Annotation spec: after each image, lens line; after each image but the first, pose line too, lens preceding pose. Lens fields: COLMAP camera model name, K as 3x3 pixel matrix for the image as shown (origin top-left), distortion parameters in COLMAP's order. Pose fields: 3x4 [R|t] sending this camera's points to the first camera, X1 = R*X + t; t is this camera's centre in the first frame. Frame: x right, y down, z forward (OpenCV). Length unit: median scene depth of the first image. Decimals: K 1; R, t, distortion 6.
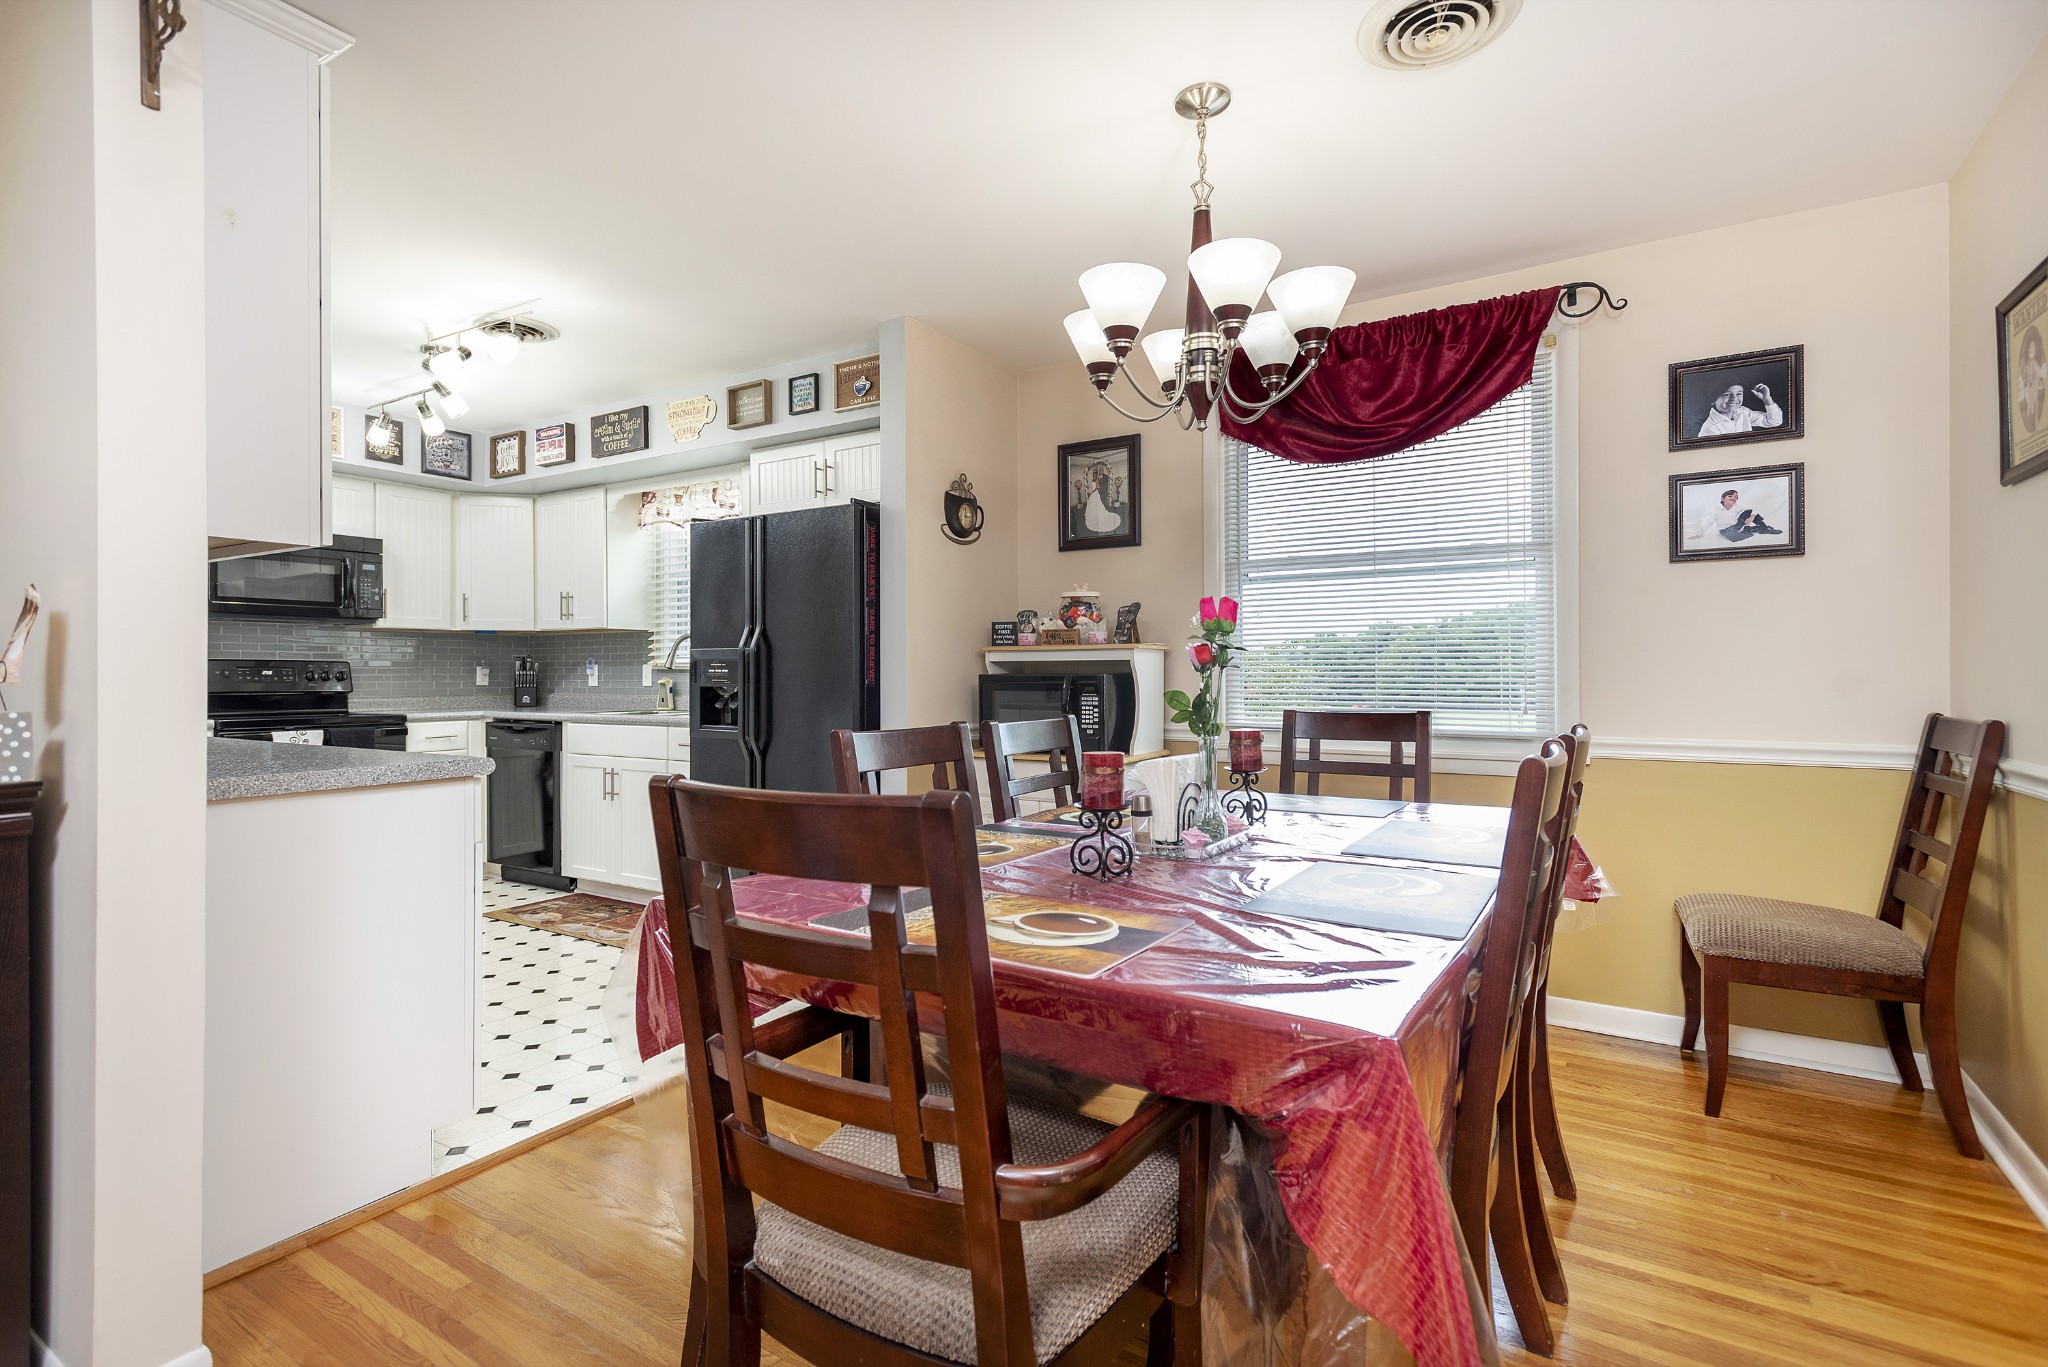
lens RADIAL K [[966.6, 0, 1023.6], [0, 966.6, 679.0], [0, 0, 1]] dist [0.011644, -0.000789]
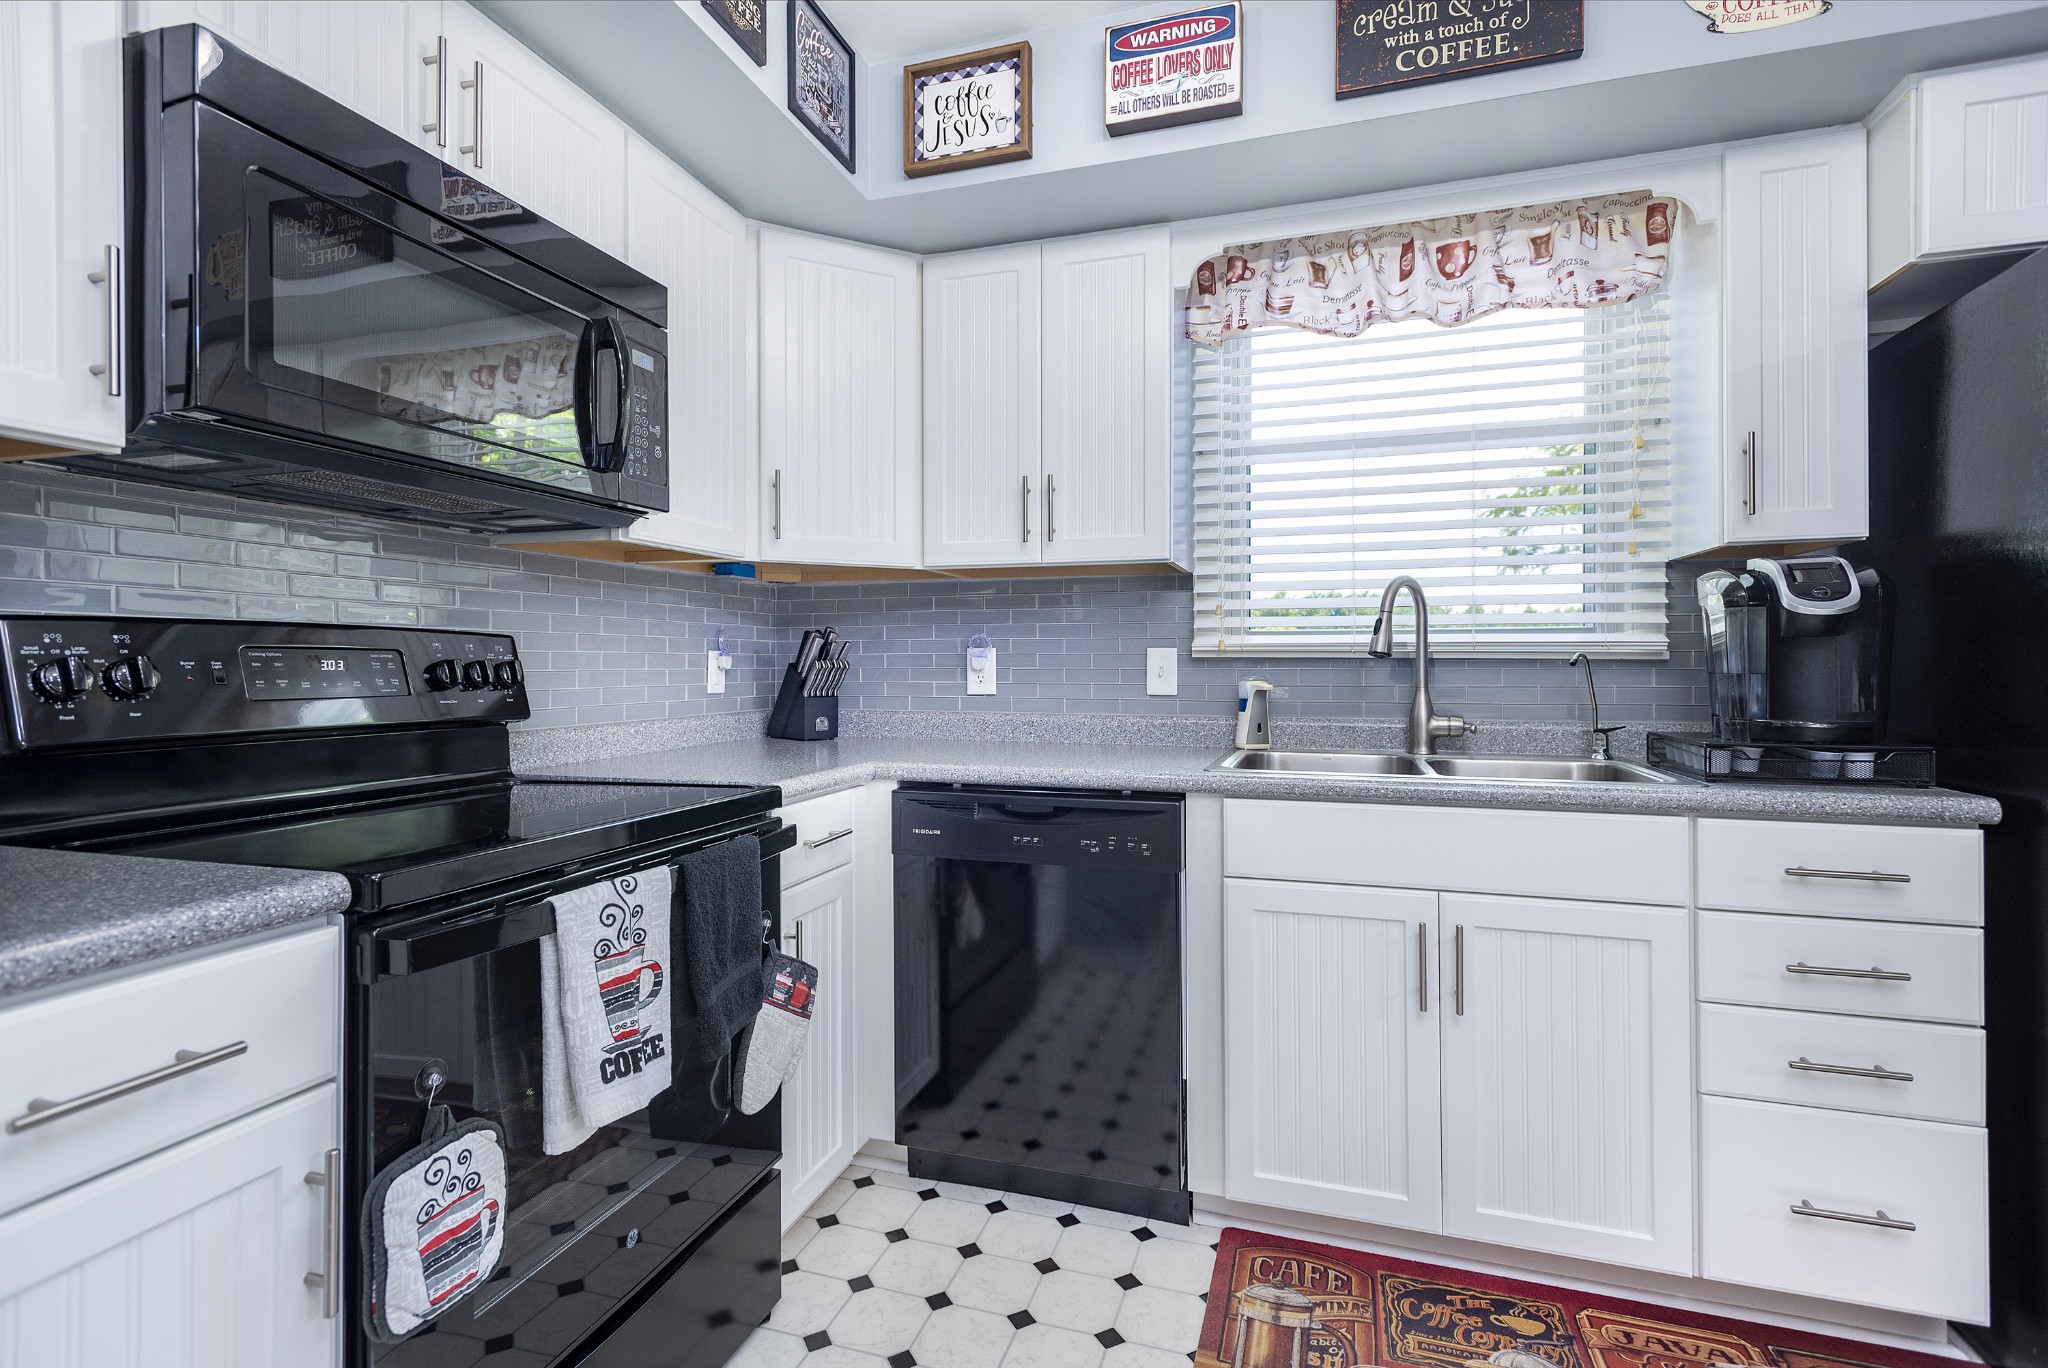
lens RADIAL K [[966.6, 0, 1012.6], [0, 966.6, 671.2], [0, 0, 1]] dist [0.011644, -0.000789]
pose [[0.973282, -0.000533, 0.229613, -0.601932], [0.000261, 0.999999, 0.001212, -0.004489], [-0.229614, -0.001120, 0.973281, 0.610517]]
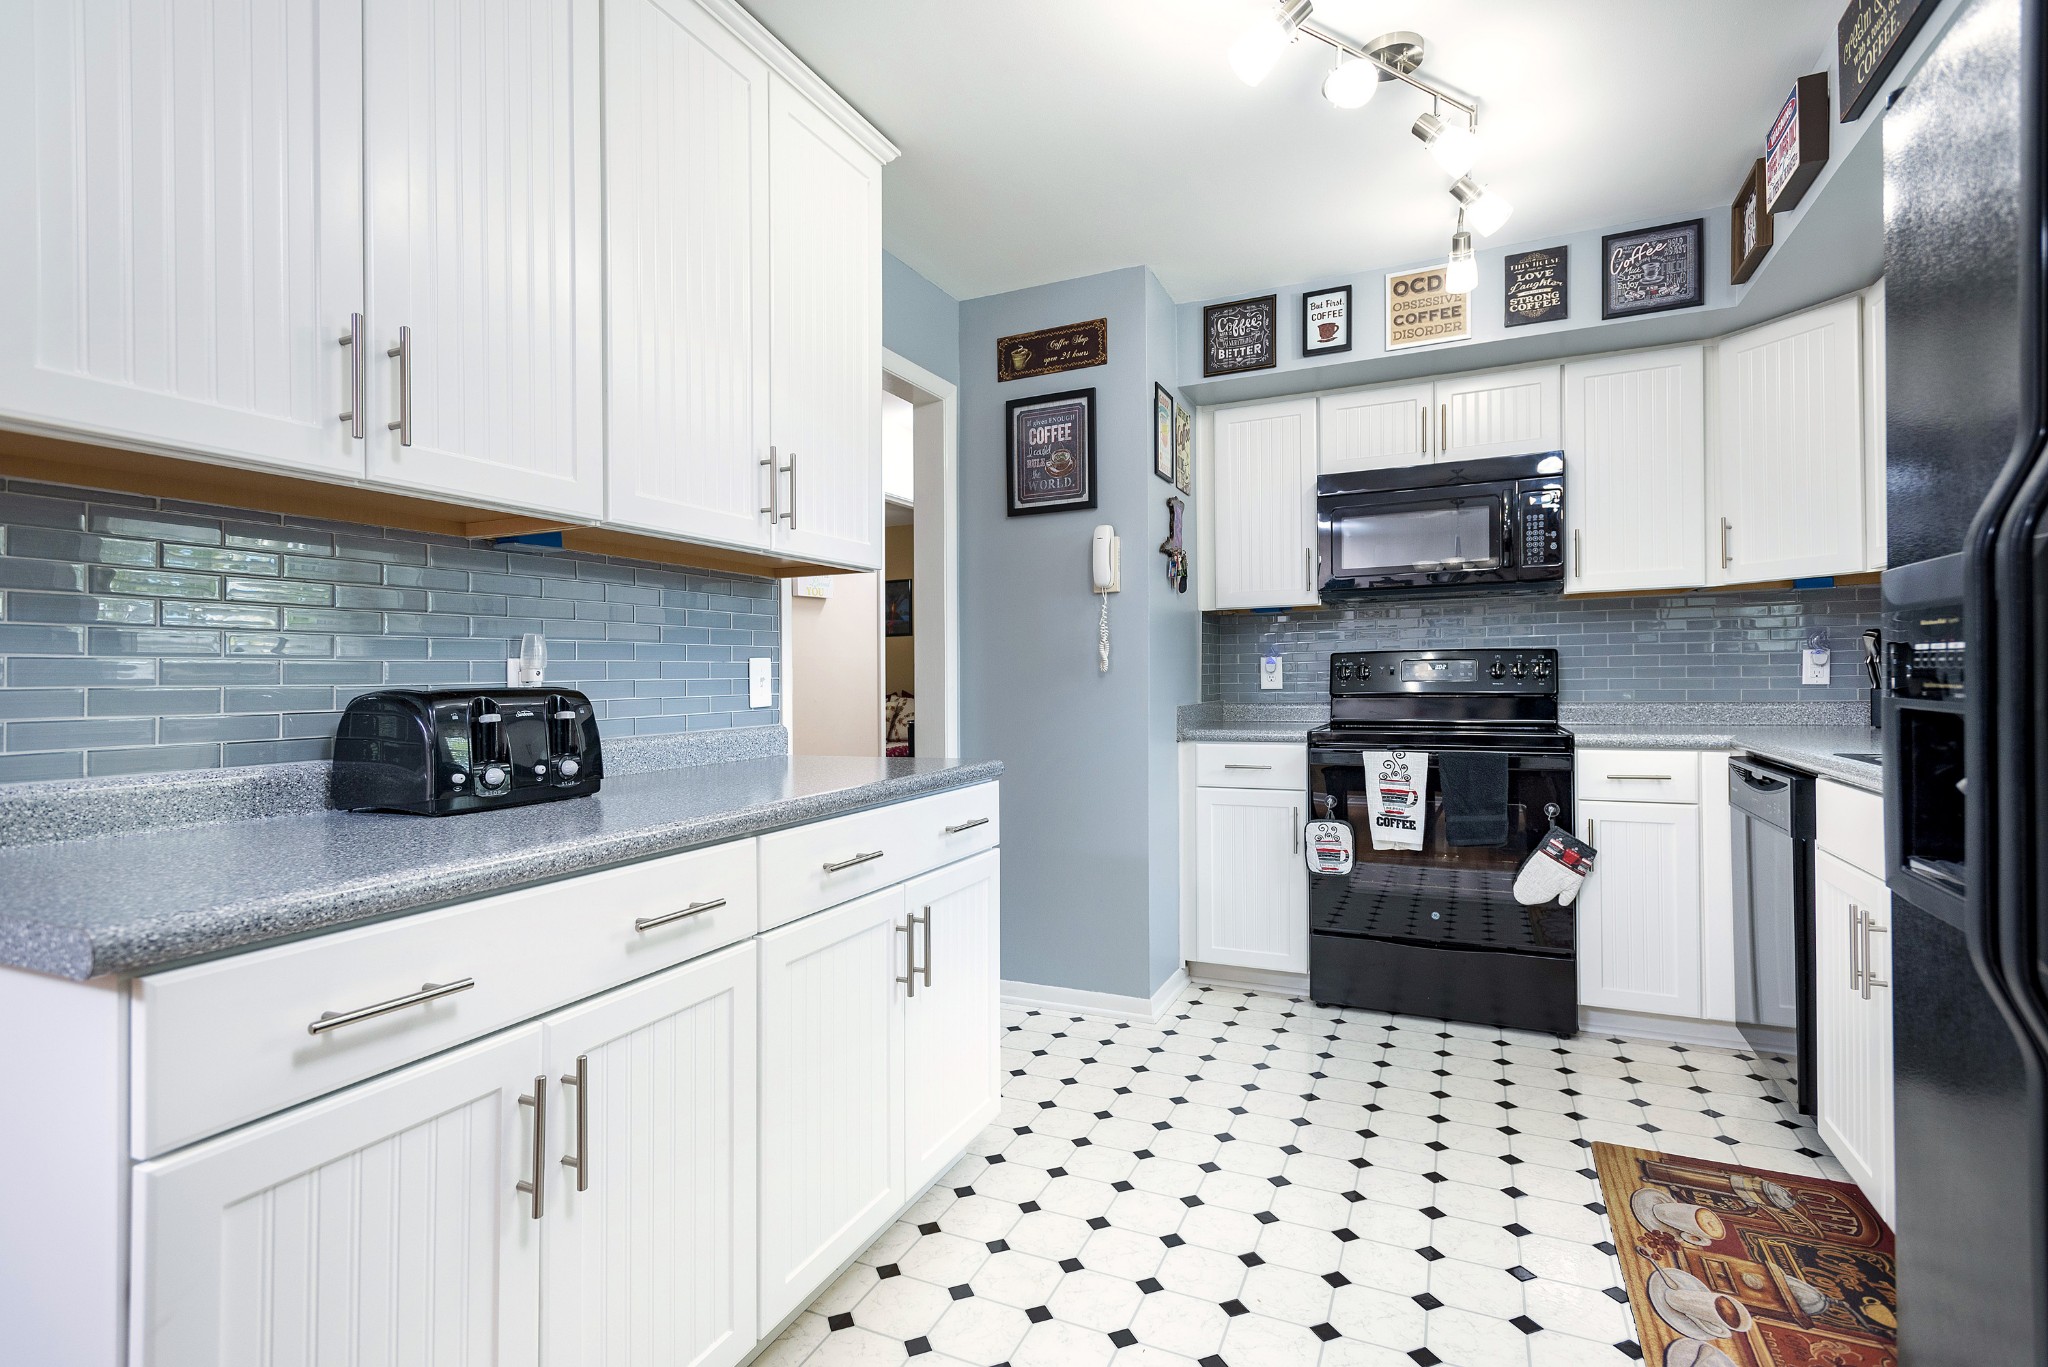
lens RADIAL K [[966.6, 0, 1013.6], [0, 966.6, 670.0], [0, 0, 1]] dist [0.011644, -0.000789]
pose [[0.119647, 0.004180, -0.992808, -0.080924], [0.008851, 0.999947, 0.005276, -0.009122], [0.992777, -0.009419, 0.119604, 0.558682]]
